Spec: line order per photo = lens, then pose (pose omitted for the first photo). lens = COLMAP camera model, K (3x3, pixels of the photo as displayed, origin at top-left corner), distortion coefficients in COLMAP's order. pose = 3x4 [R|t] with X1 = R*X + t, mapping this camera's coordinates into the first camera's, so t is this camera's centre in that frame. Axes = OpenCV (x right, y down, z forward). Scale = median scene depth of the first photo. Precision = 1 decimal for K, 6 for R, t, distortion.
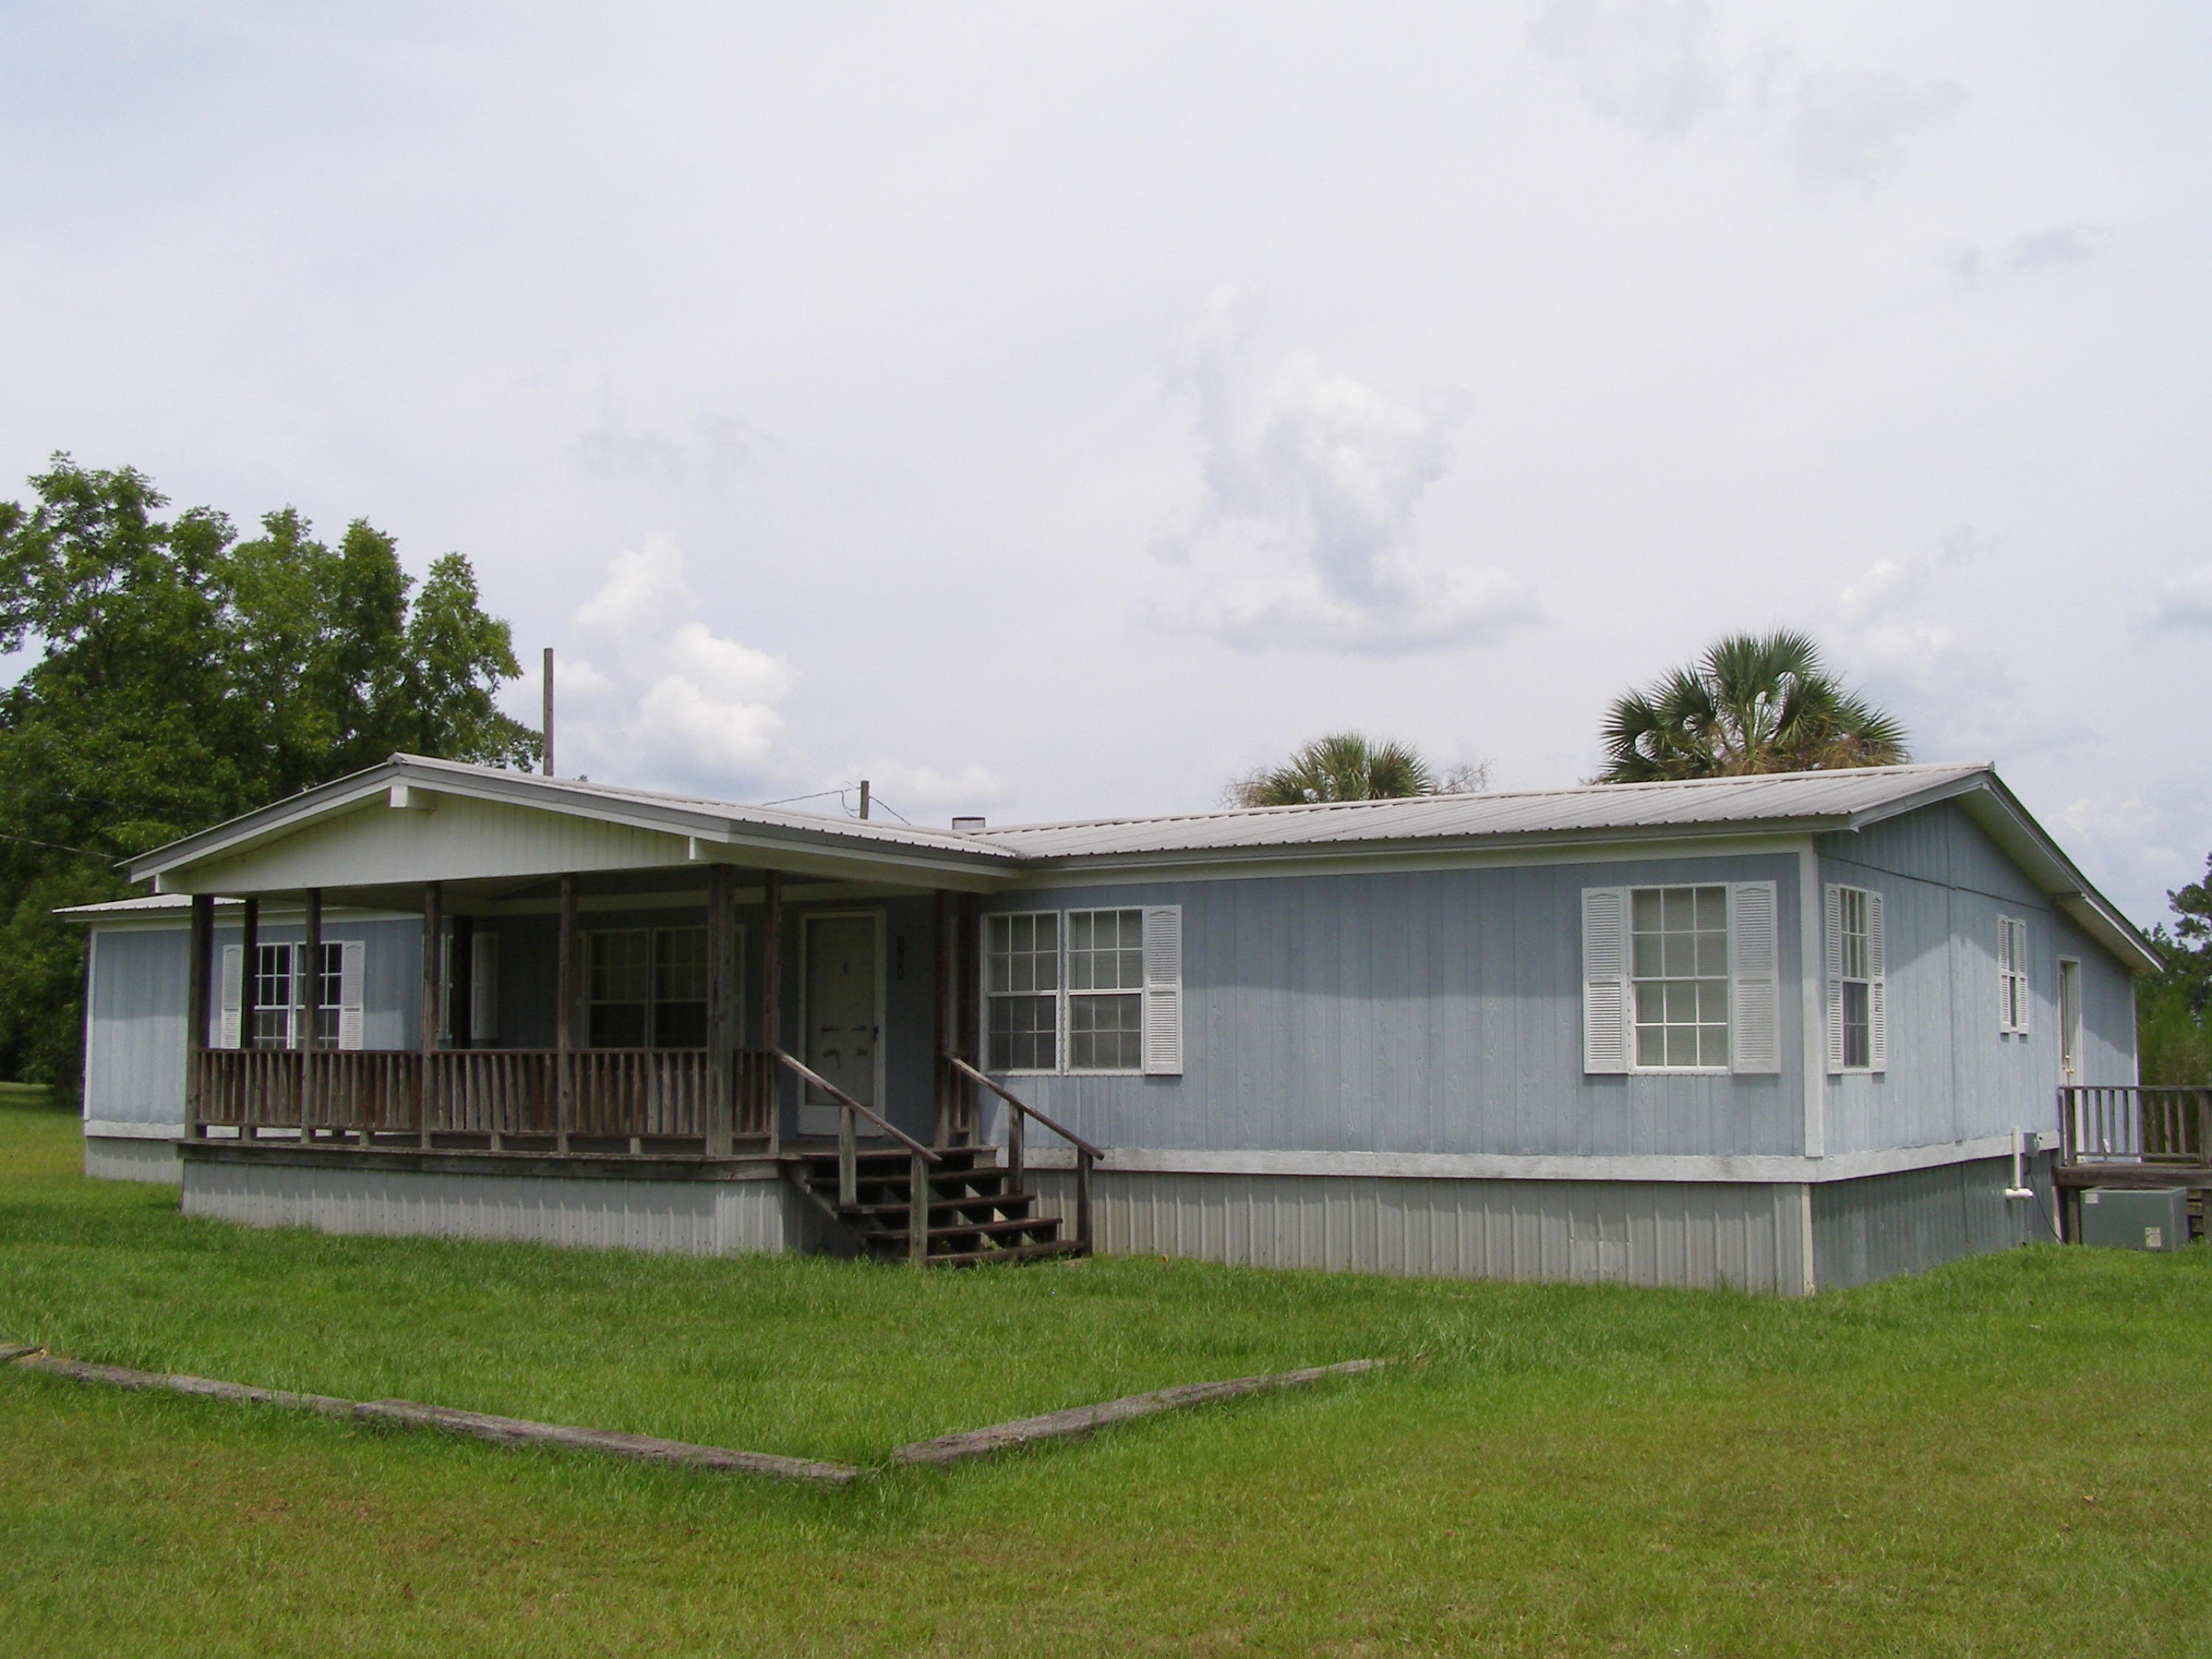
lens RADIAL K [[2416.4, 0, 1083.0], [0, 2416.4, 833.6], [0, 0, 1]] dist [-0.042017, 0.000000]
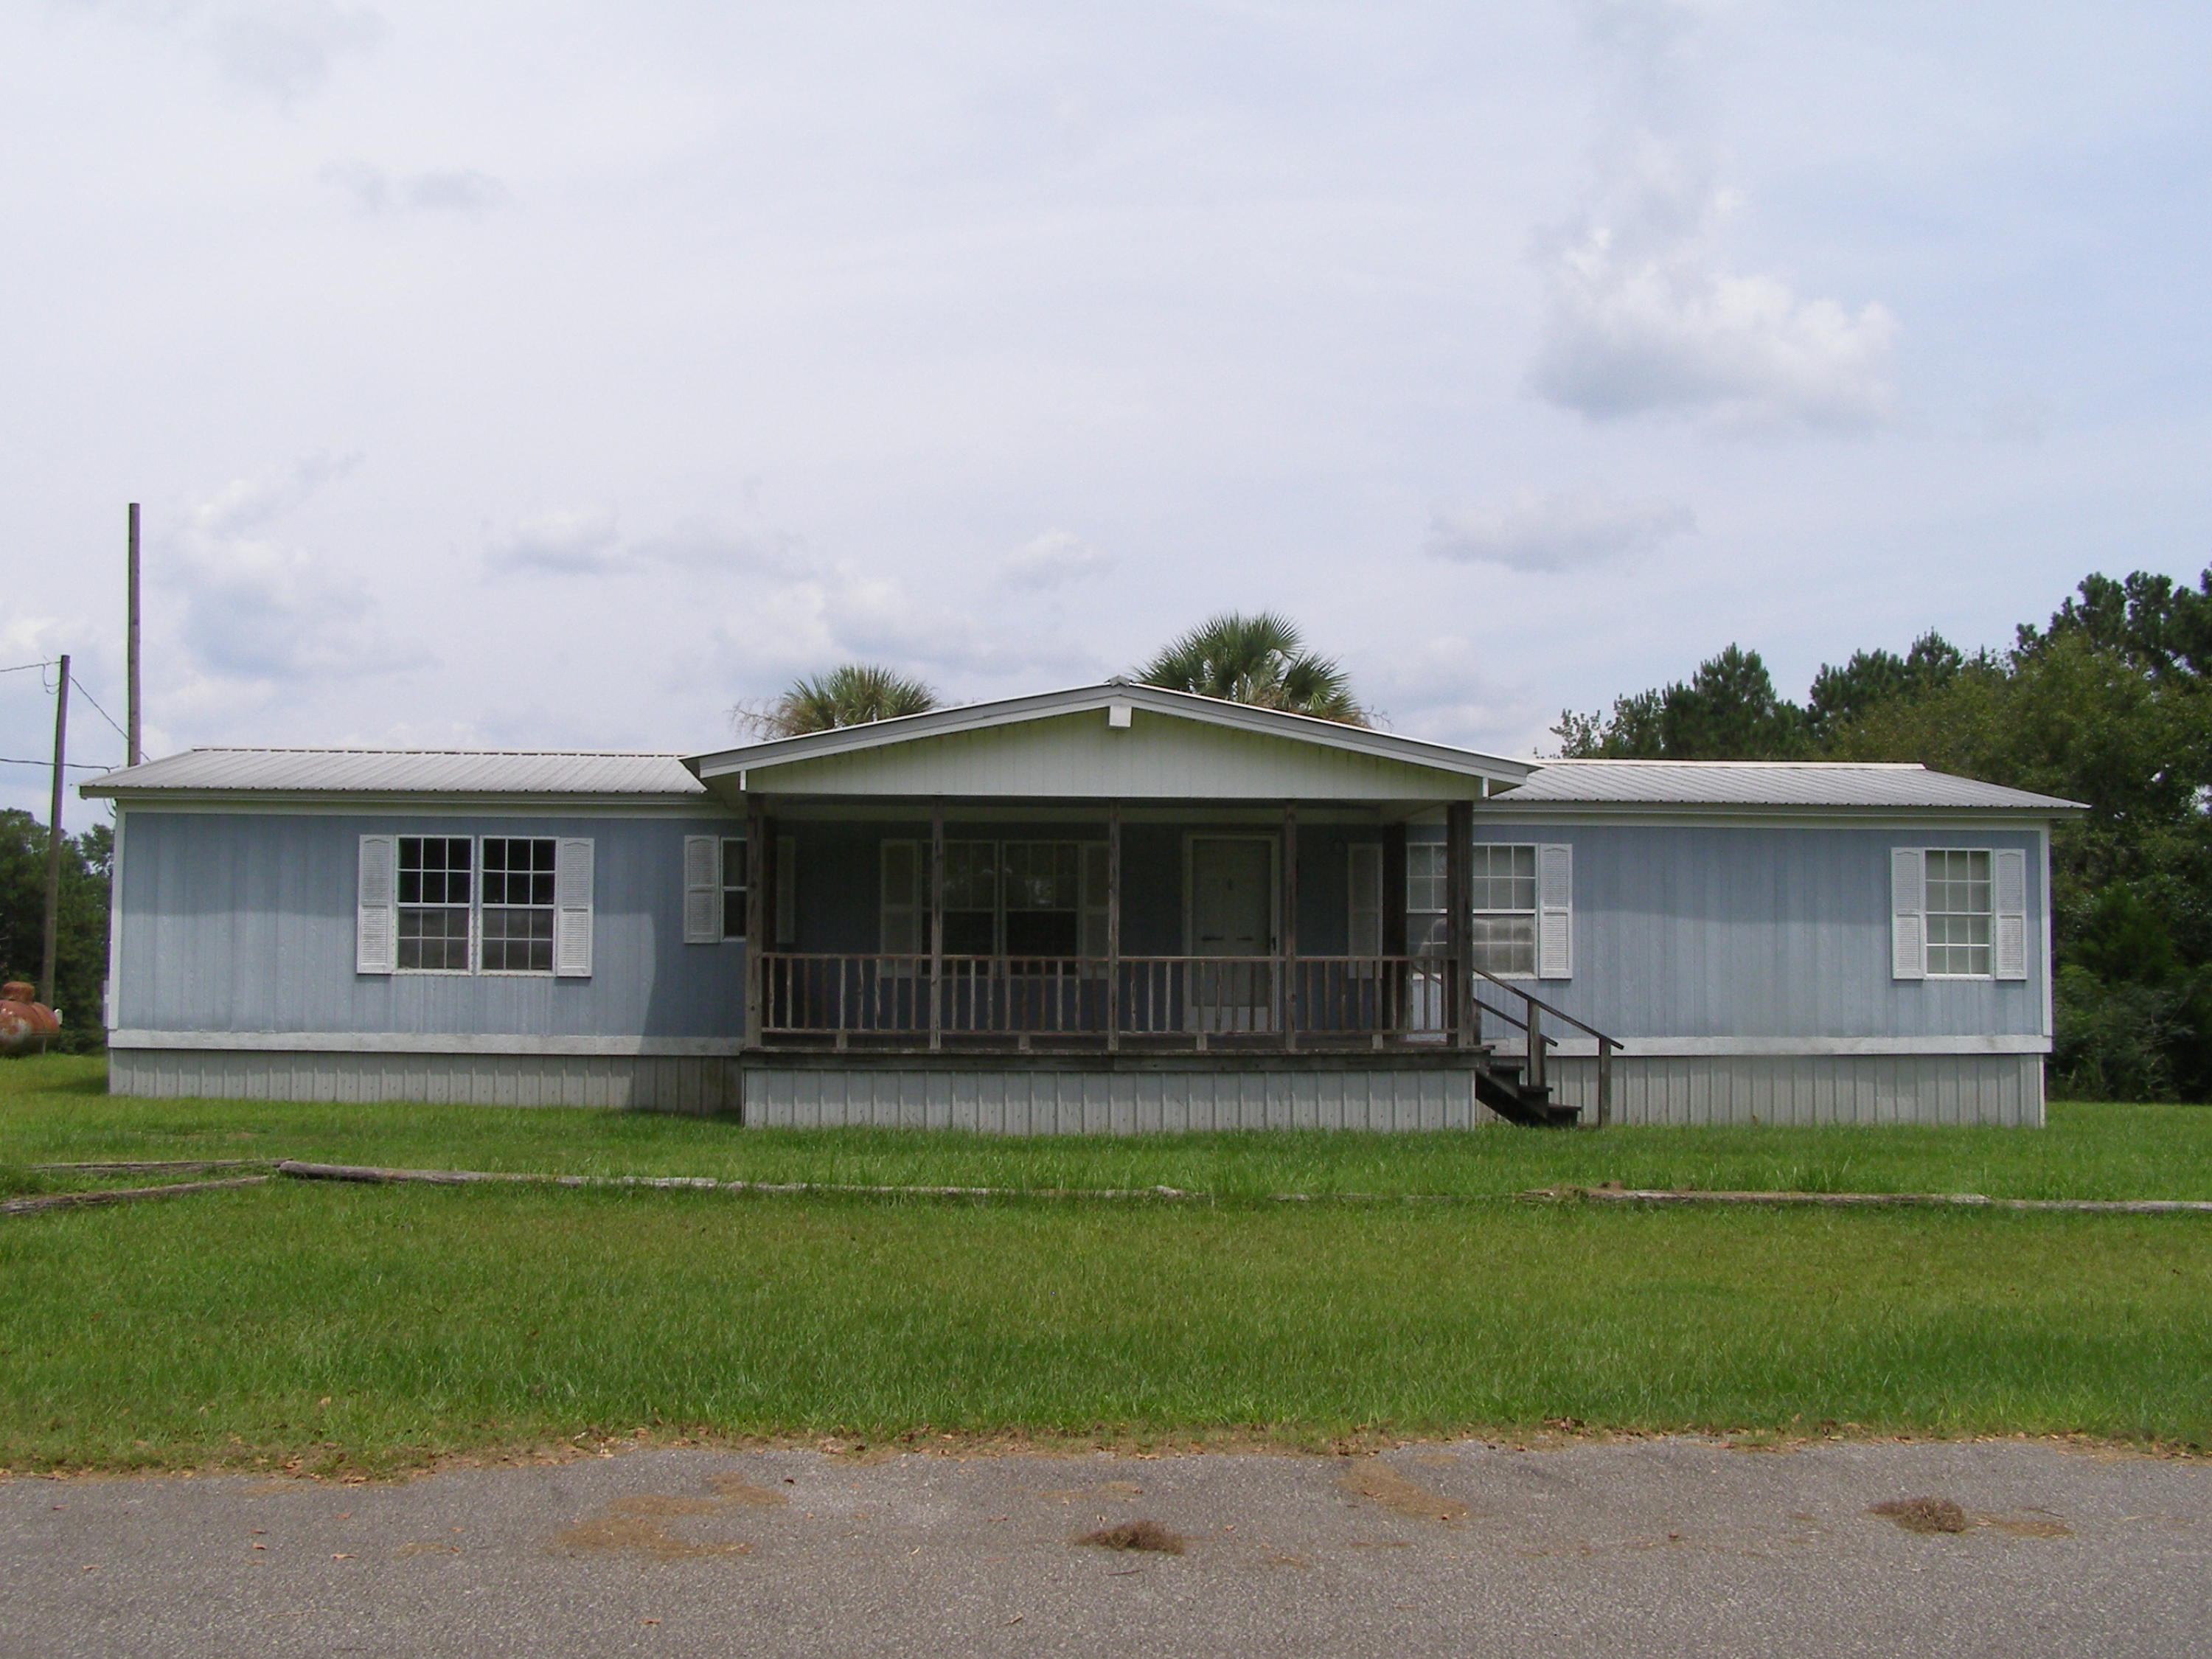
lens RADIAL K [[2416.4, 0, 1118.6], [0, 2416.4, 763.5], [0, 0, 1]] dist [-0.042017, 0.000000]
pose [[0.775892, 0.059315, 0.628071, -0.971636], [-0.062825, 0.997886, -0.016630, 0.024297], [-0.627729, -0.026555, 0.777979, 0.185008]]
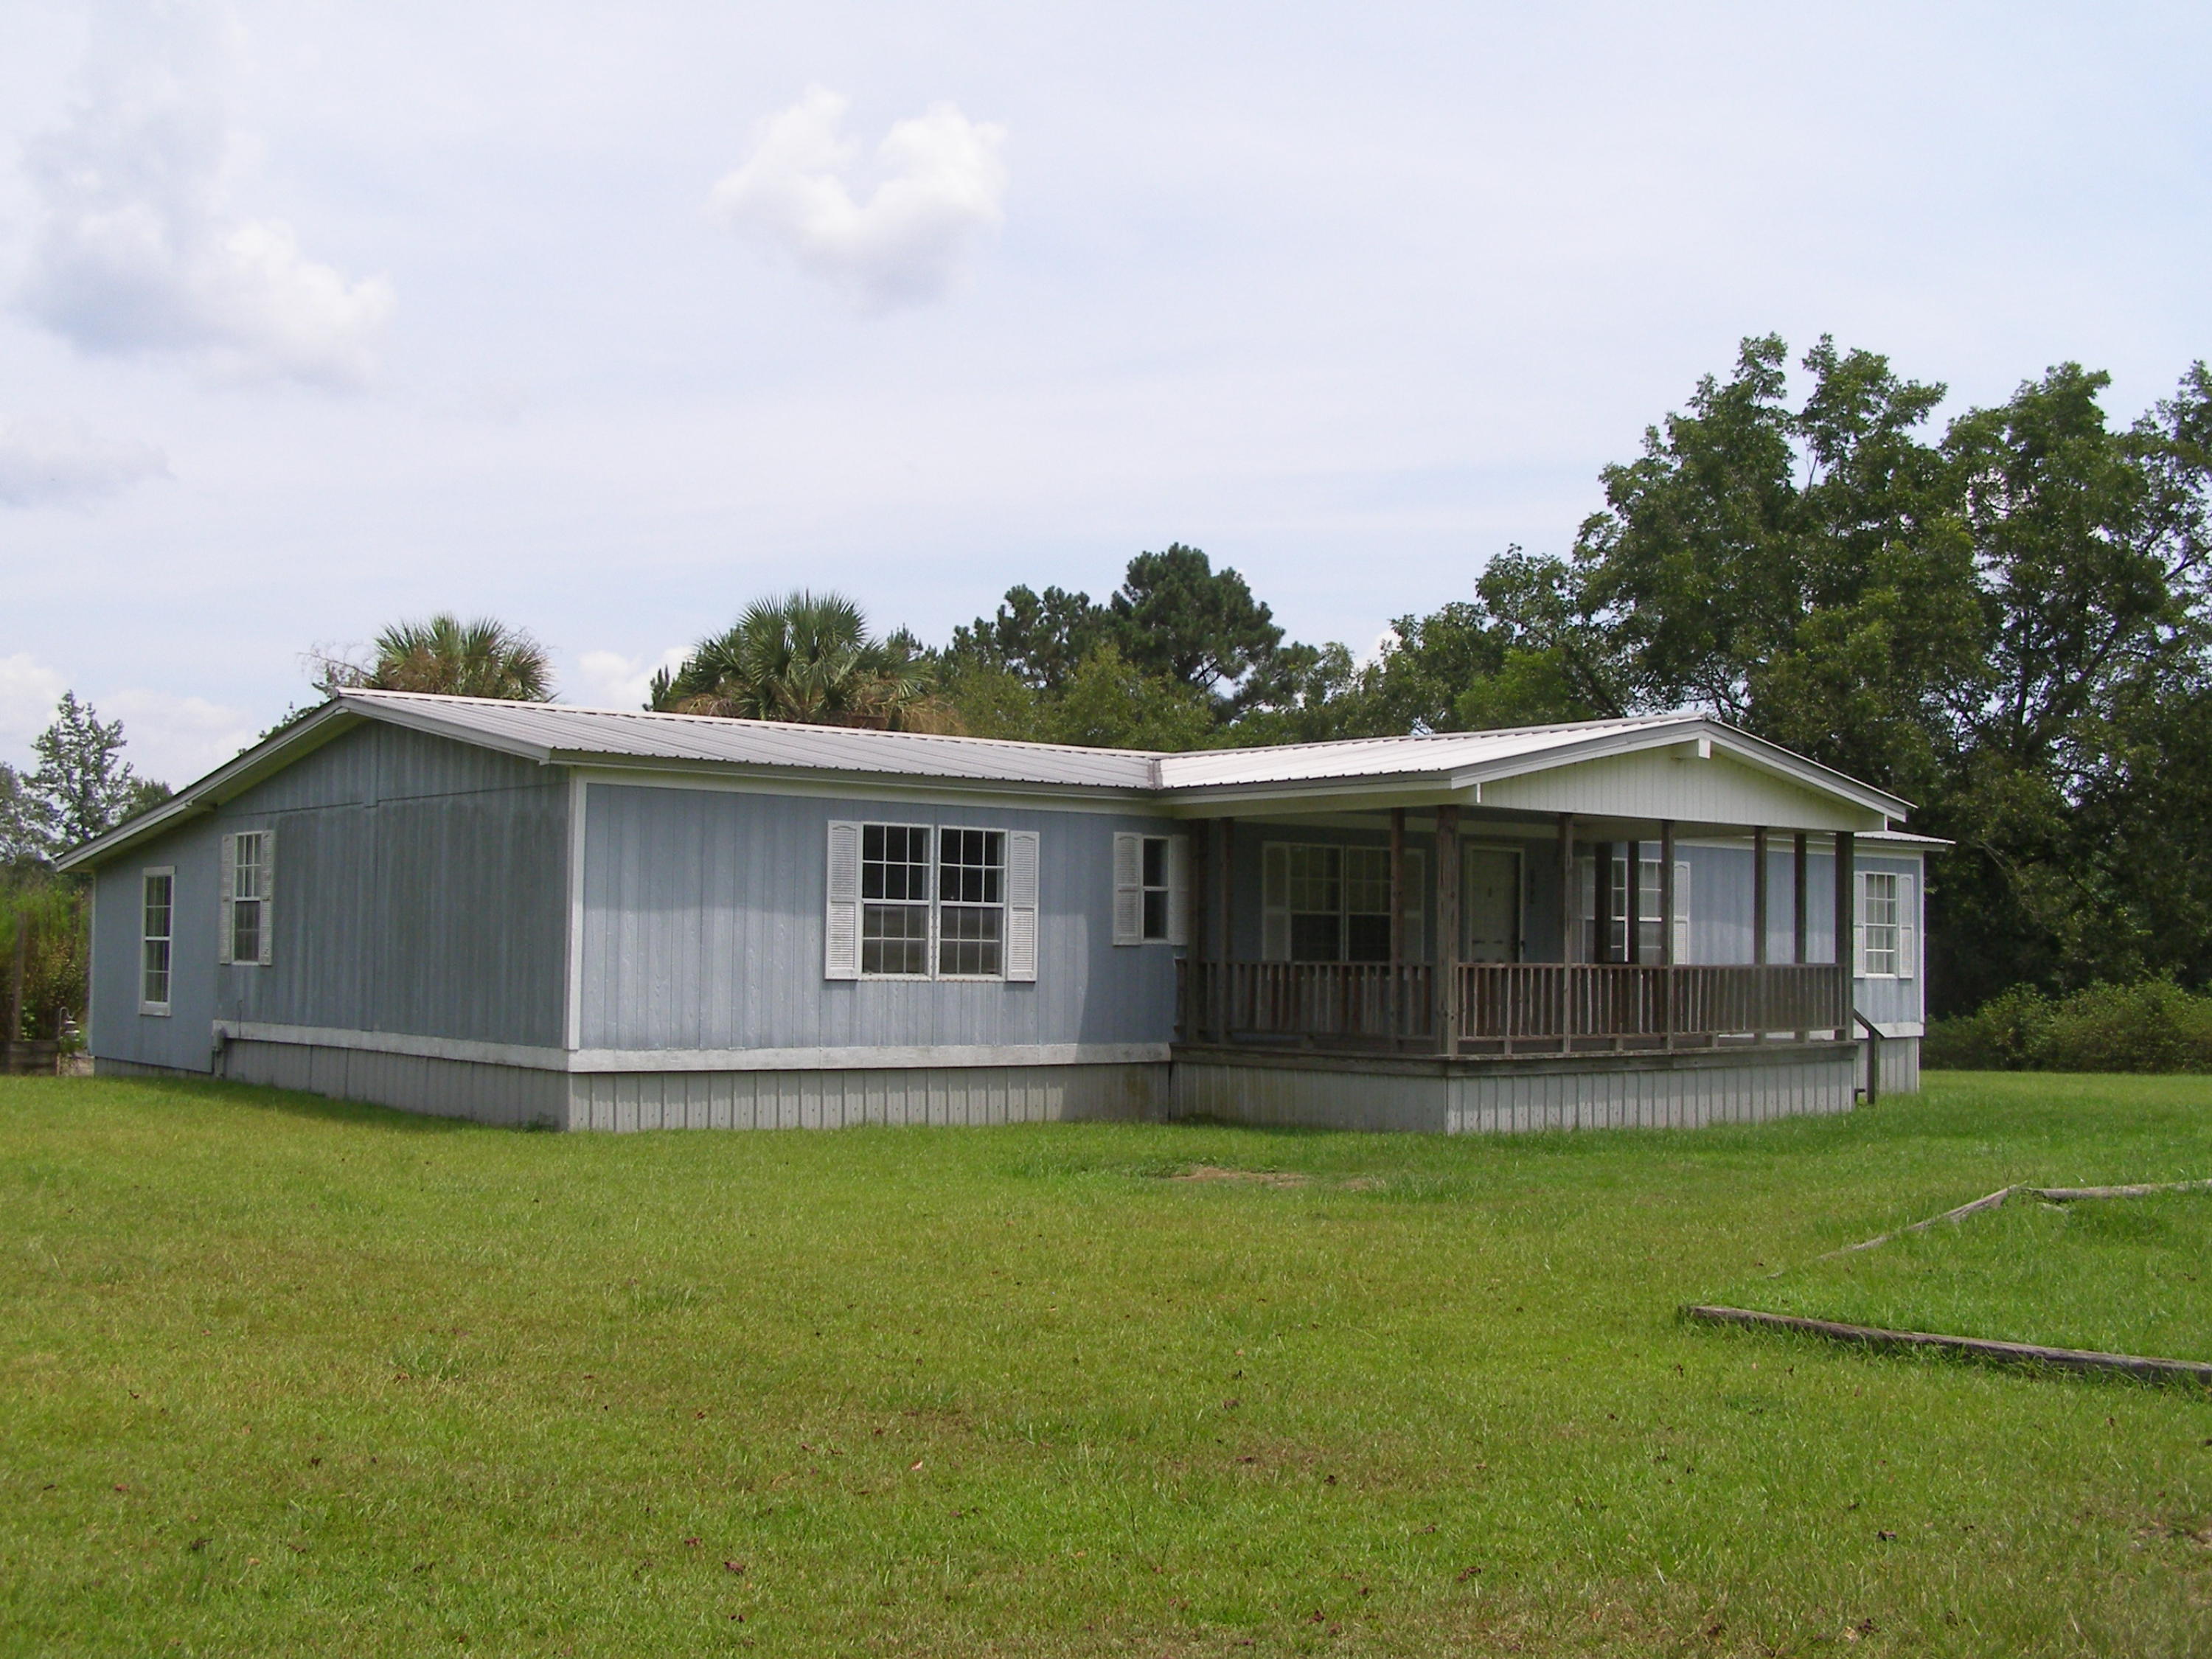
lens RADIAL K [[2416.4, 0, 1099.6], [0, 2416.4, 834.3], [0, 0, 1]] dist [-0.042017, 0.000000]
pose [[0.286163, 0.053689, 0.956676, -1.489842], [-0.094561, 0.995137, -0.027562, 0.089420], [-0.953503, -0.082577, 0.289849, 0.963109]]
